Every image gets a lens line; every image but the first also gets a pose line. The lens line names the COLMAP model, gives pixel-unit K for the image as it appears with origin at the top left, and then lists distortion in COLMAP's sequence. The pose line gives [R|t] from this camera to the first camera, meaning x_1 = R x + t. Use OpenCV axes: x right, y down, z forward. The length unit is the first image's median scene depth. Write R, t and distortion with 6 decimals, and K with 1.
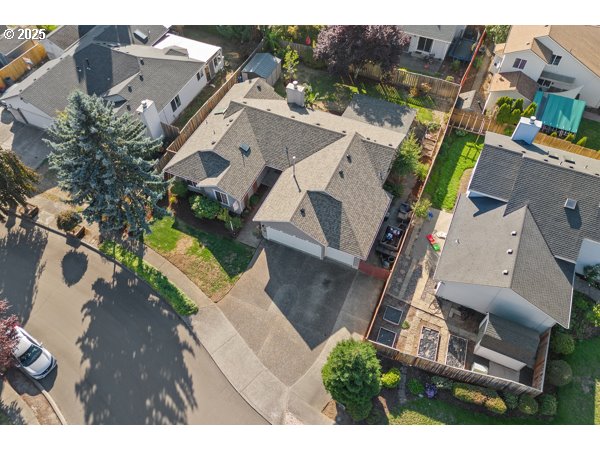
lens RADIAL K [[453.4, 0, 300.0], [0, 453.4, 225.0], [0, 0, 1]] dist [0.004139, 0.001319]
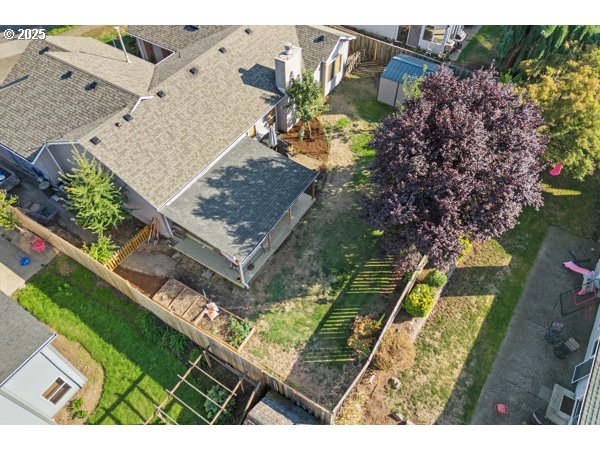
lens RADIAL K [[453.4, 0, 300.0], [0, 453.4, 225.0], [0, 0, 1]] dist [0.004139, 0.001319]
pose [[-0.146506, 0.787248, -0.598979, 0.497438], [-0.802010, 0.259926, 0.537790, -0.558010], [0.579064, 0.559177, 0.593301, 0.780891]]
